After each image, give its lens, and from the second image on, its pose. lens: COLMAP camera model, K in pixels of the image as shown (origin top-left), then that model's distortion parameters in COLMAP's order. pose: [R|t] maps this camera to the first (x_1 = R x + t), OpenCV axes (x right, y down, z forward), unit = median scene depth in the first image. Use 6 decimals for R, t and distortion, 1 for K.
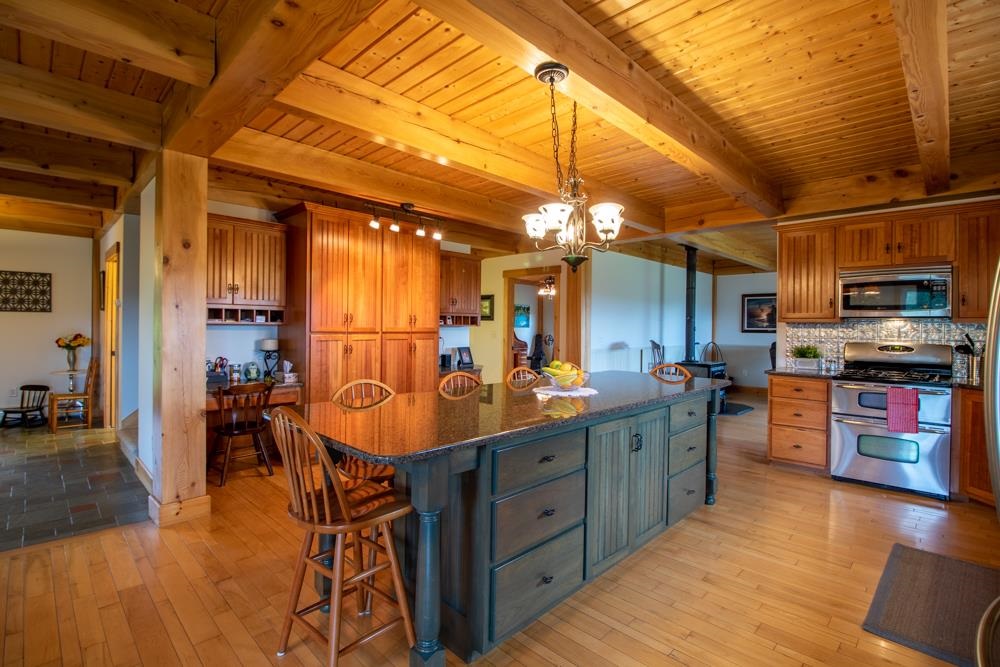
lens RADIAL K [[468.0, 0, 497.0], [0, 468.0, 329.1], [0, 0, 1]] dist [-0.014233, -0.003177]
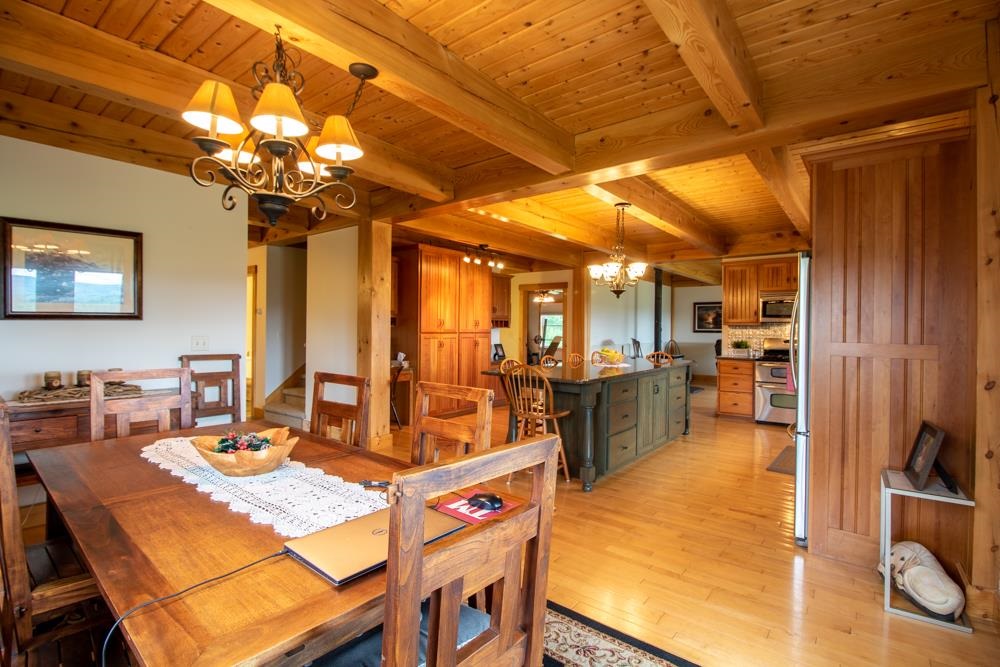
lens RADIAL K [[468.0, 0, 498.5], [0, 468.0, 328.9], [0, 0, 1]] dist [-0.014233, -0.003177]
pose [[0.994530, -0.001849, 0.104435, -0.301064], [0.002132, 0.999994, -0.002600, -0.000243], [-0.104429, 0.002809, 0.994528, -0.462644]]
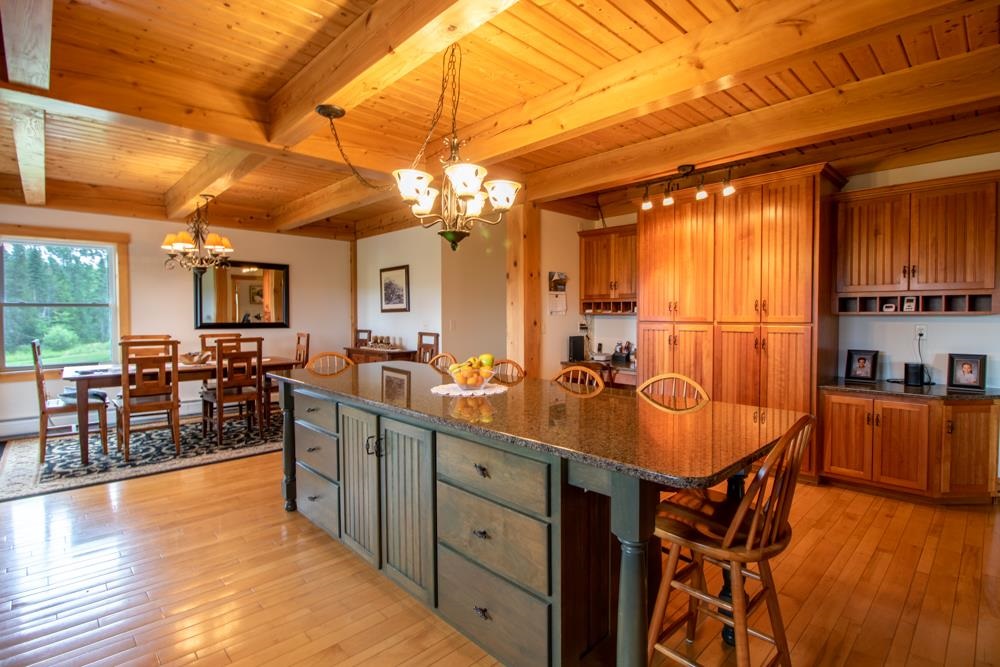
lens RADIAL K [[468.0, 0, 495.6], [0, 468.0, 328.0], [0, 0, 1]] dist [-0.014233, -0.003177]
pose [[-0.023411, 0.020667, -0.999512, 0.638880], [-0.003741, 0.999777, 0.020761, 0.000831], [0.999719, 0.004225, -0.023329, 0.687222]]
